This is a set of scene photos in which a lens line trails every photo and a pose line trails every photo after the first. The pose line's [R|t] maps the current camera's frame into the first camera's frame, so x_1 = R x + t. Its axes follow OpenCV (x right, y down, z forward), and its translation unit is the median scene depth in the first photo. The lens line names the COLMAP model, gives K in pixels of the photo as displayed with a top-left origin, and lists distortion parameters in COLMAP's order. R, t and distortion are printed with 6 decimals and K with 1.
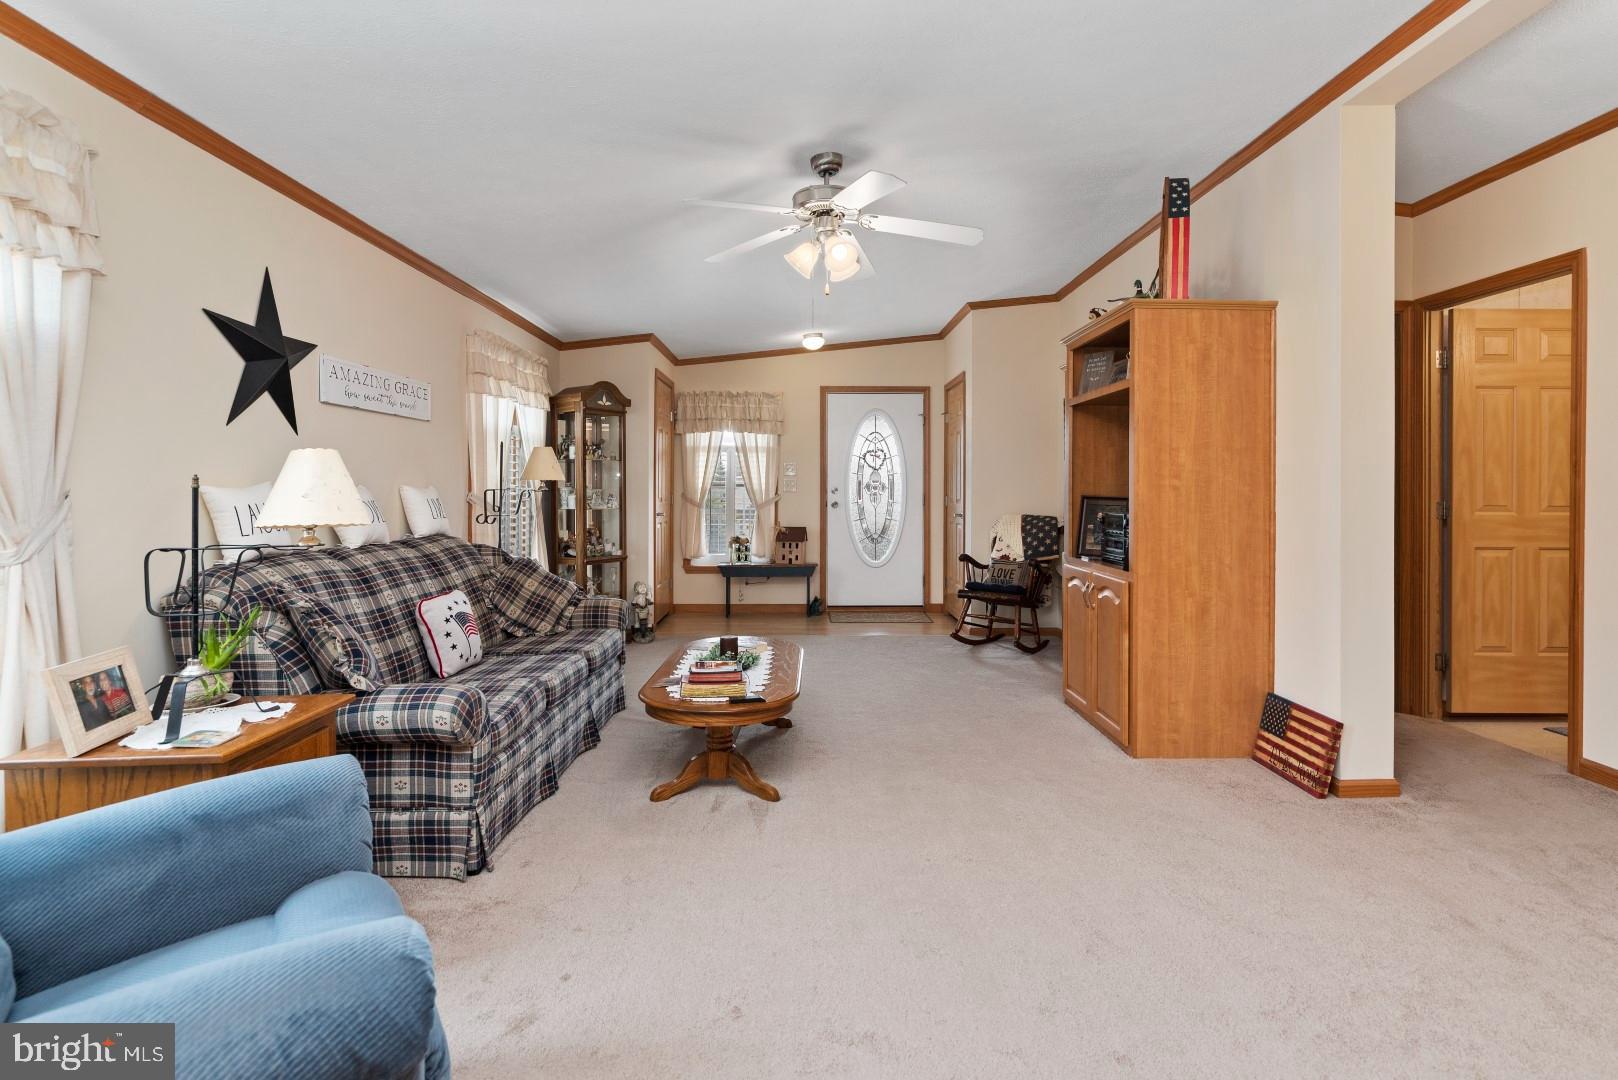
lens RADIAL K [[794.5, 0, 831.1], [0, 794.5, 489.5], [0, 0, 1]] dist [0.005780, -0.003845]
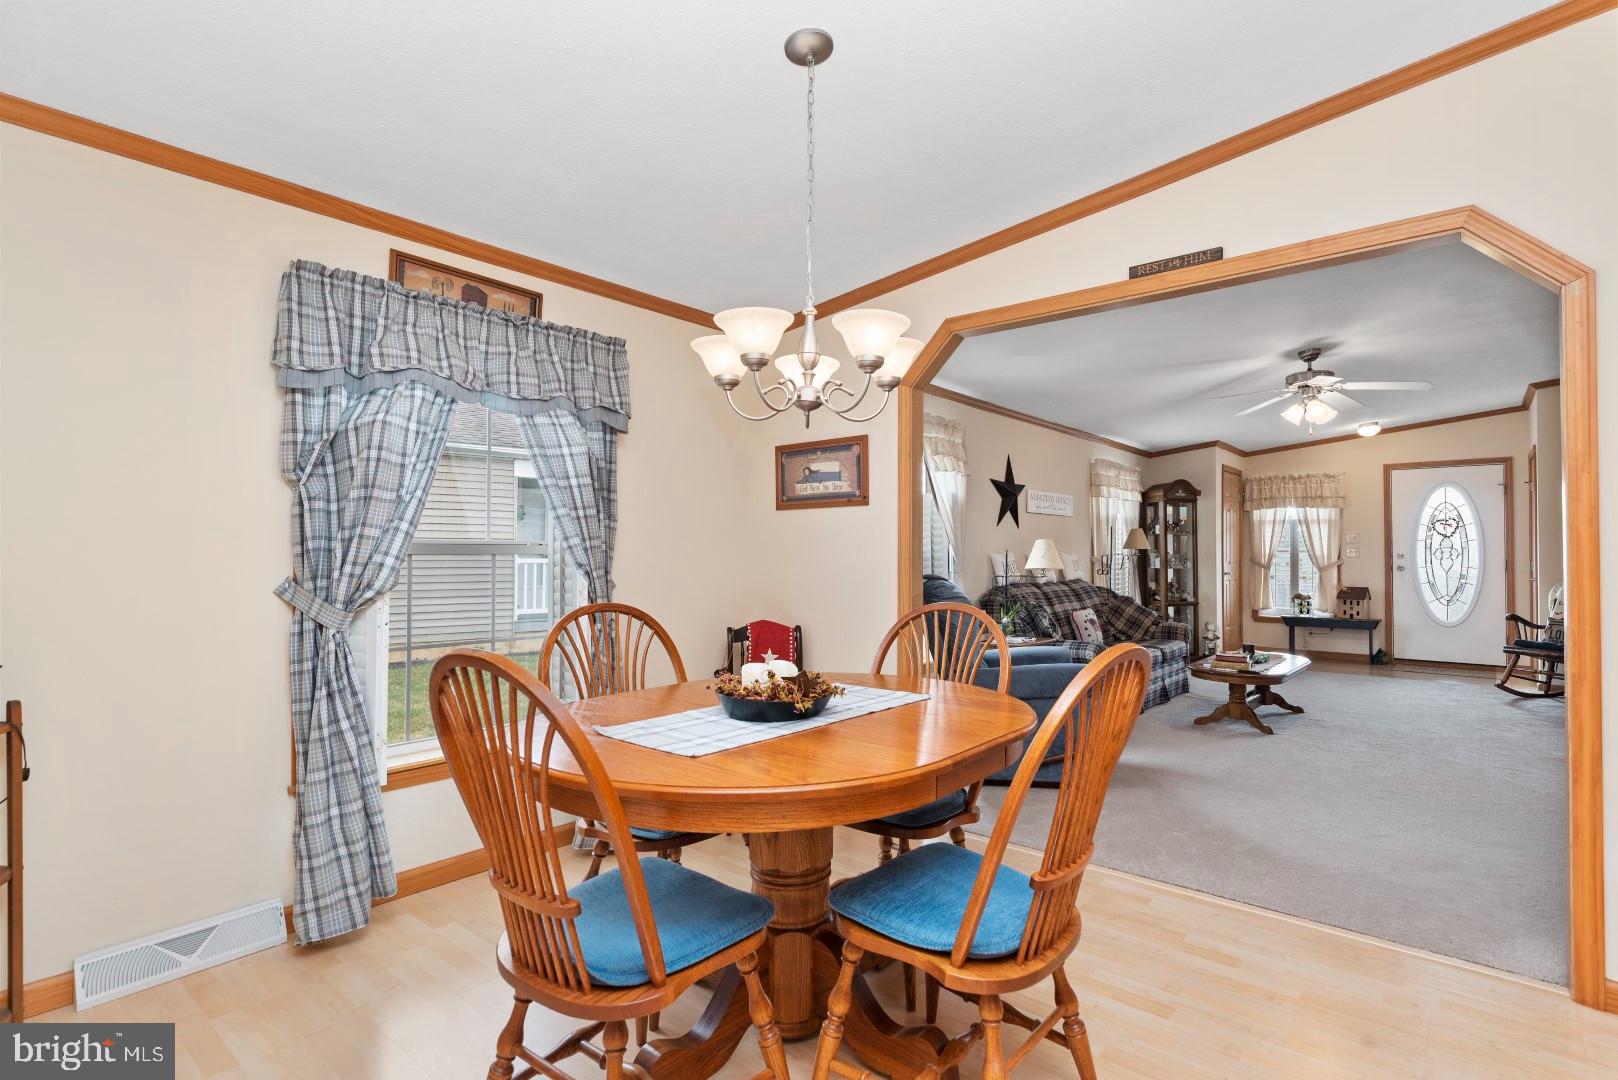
lens RADIAL K [[794.5, 0, 823.7], [0, 794.5, 538.1], [0, 0, 1]] dist [0.005780, -0.003845]
pose [[0.743898, -0.012617, -0.668174, 0.185533], [-0.001260, 0.999794, -0.020282, 0.000035], [0.668292, 0.015930, 0.743729, -0.475657]]
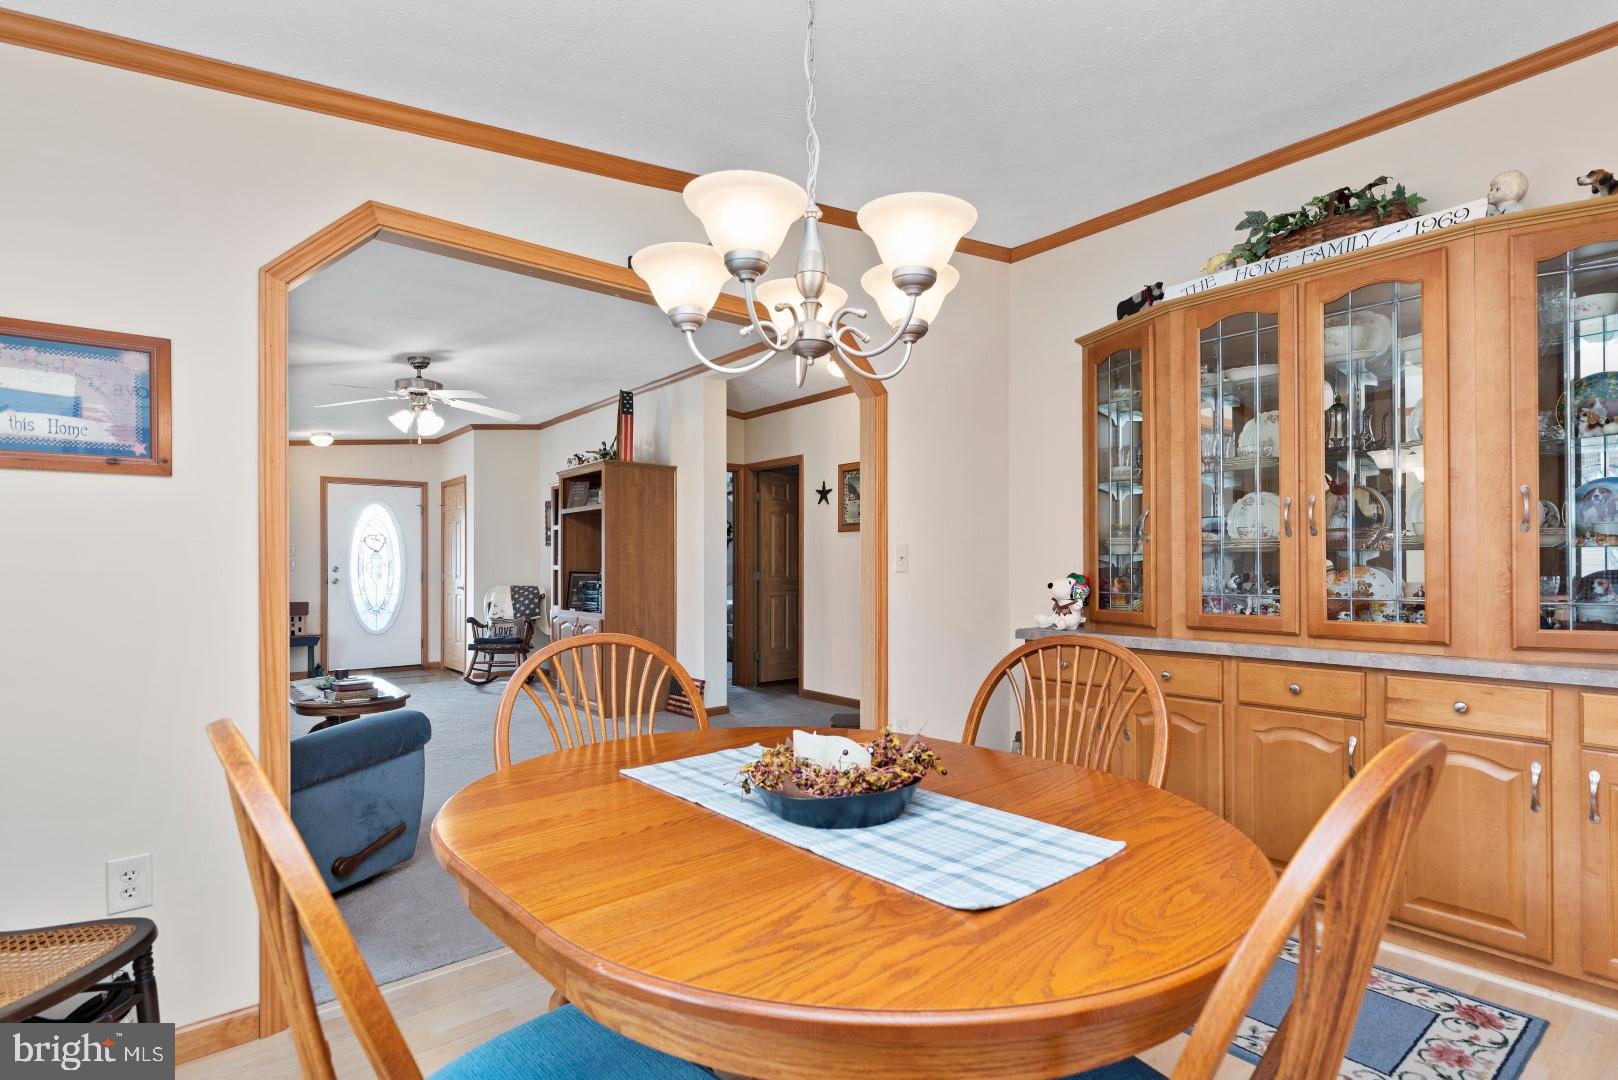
lens RADIAL K [[794.5, 0, 834.0], [0, 794.5, 552.9], [0, 0, 1]] dist [0.005780, -0.003845]
pose [[0.774837, 0.004790, 0.632142, -0.199690], [0.005657, 0.999879, -0.014511, -0.001720], [-0.632135, 0.014820, 0.774716, -0.404975]]
